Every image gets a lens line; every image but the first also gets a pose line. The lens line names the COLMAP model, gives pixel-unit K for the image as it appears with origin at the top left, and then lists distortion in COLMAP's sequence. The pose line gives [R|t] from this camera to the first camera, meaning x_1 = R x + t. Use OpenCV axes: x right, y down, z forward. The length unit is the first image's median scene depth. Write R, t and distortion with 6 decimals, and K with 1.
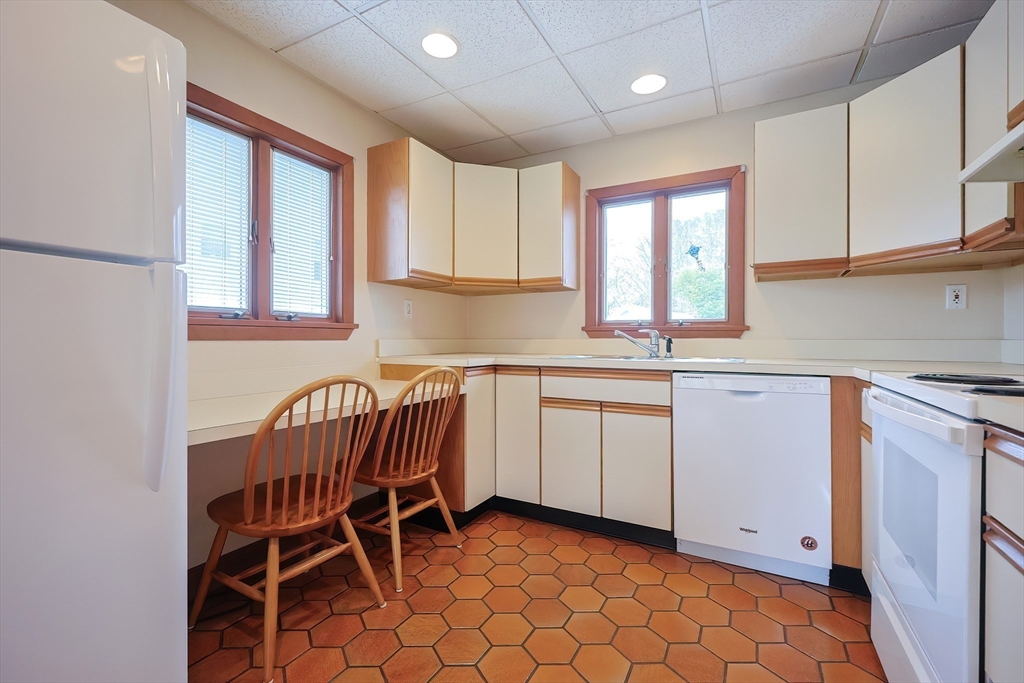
lens RADIAL K [[438.6, 0, 512.0], [0, 438.6, 340.5], [0, 0, 1]] dist [-0.002124, 0.000111]
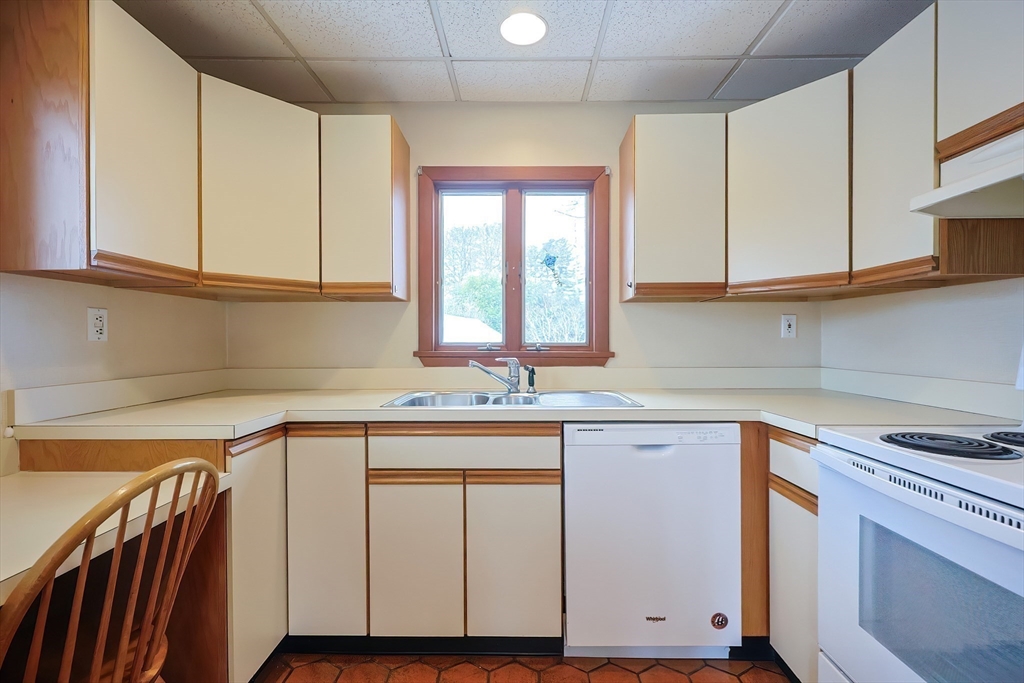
lens RADIAL K [[438.6, 0, 515.9], [0, 438.6, 343.9], [0, 0, 1]] dist [-0.002124, 0.000111]
pose [[0.880607, -0.006859, 0.473798, -0.047345], [0.005430, 0.999976, 0.004385, -0.057552], [-0.473817, -0.001289, 0.880622, 0.338524]]
